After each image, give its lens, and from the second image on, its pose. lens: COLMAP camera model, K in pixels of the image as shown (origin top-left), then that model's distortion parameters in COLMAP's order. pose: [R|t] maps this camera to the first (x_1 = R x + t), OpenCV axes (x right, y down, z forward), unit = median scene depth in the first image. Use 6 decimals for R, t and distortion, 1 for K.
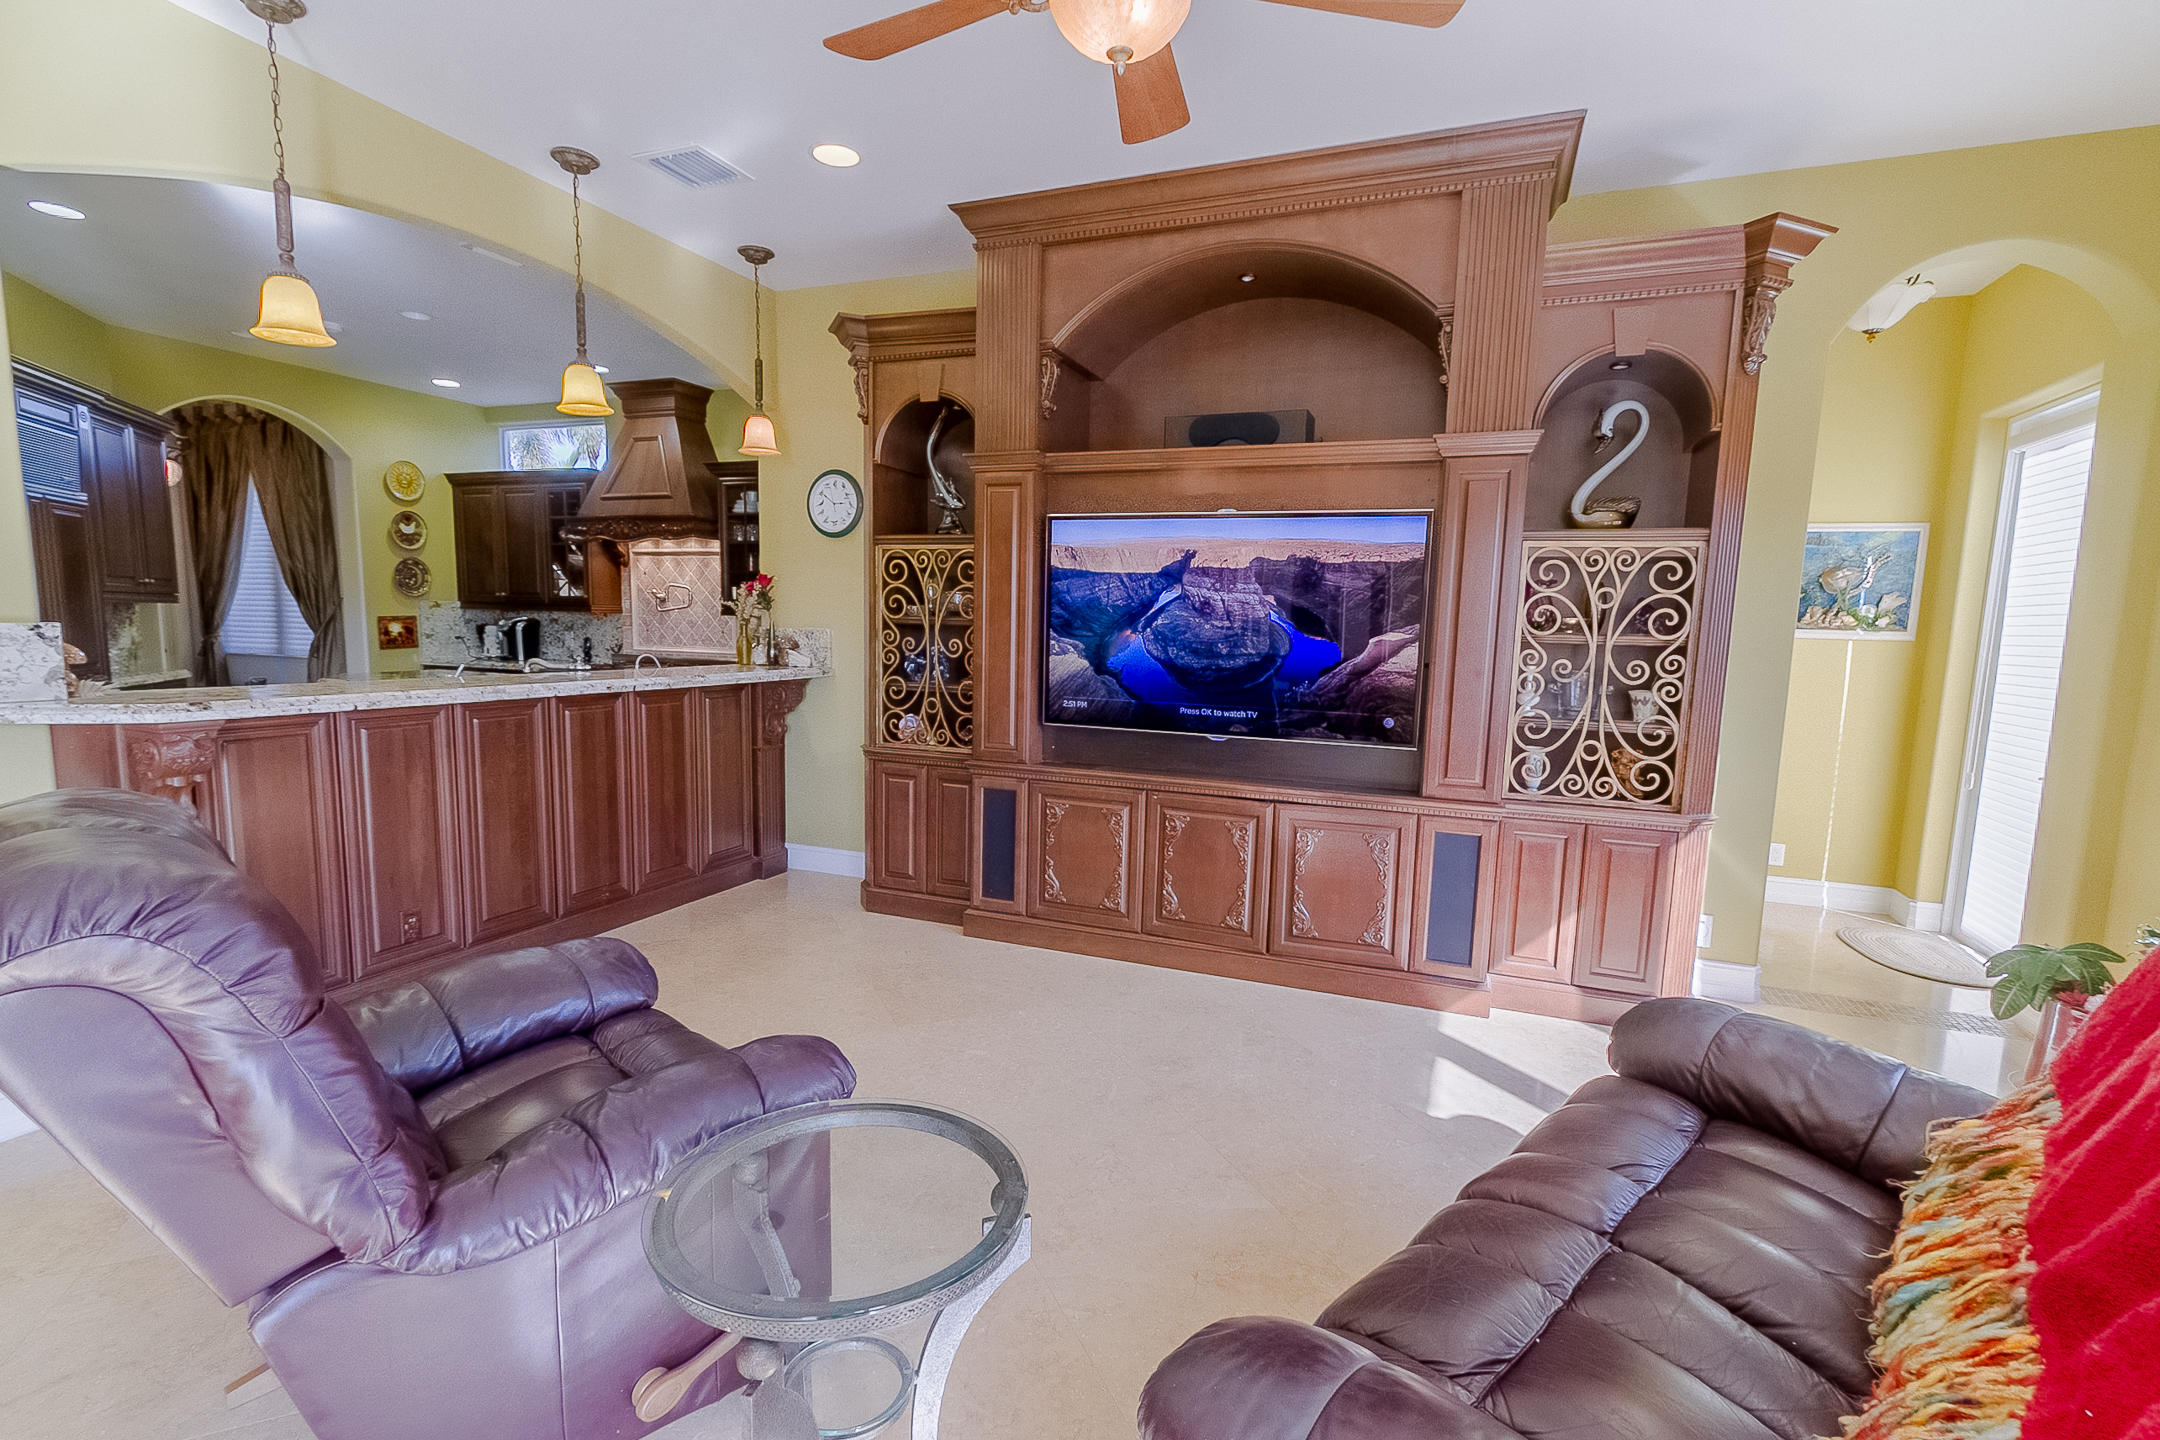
lens RADIAL K [[981.6, 0, 1082.4], [0, 981.6, 747.9], [0, 0, 1]] dist [0.004670, -0.001650]
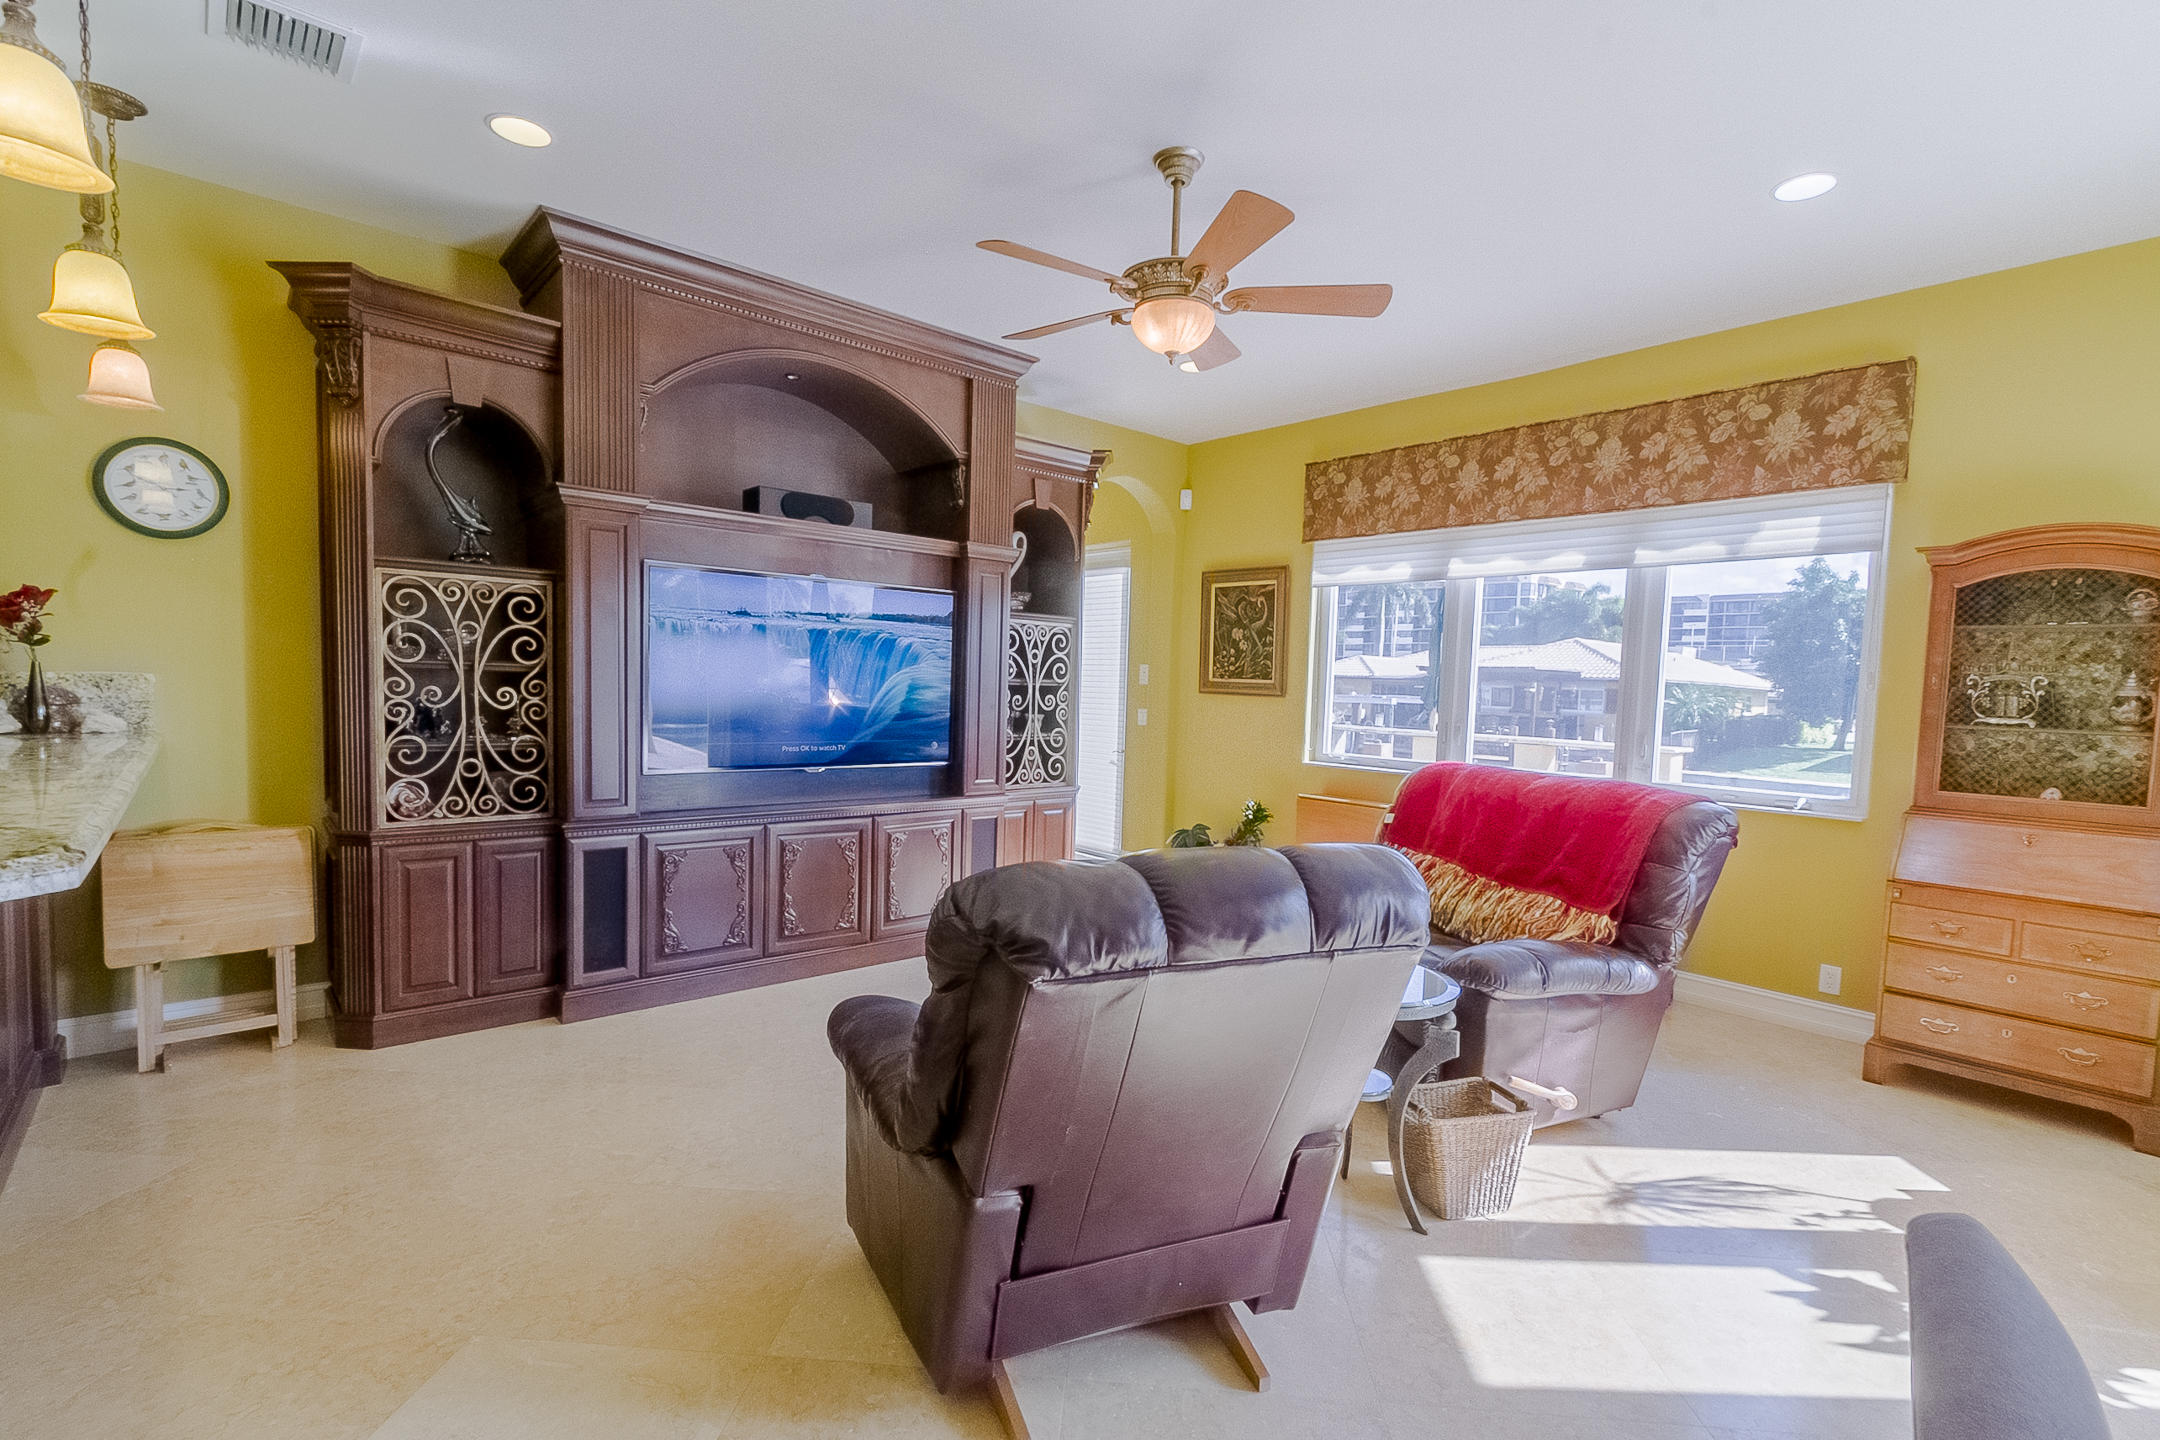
lens RADIAL K [[981.6, 0, 1076.9], [0, 981.6, 742.2], [0, 0, 1]] dist [0.004670, -0.001650]
pose [[0.457577, -0.067356, 0.886615, -0.686549], [0.093933, 0.995209, 0.027128, -0.041425], [-0.884194, 0.070870, 0.461712, 0.176436]]
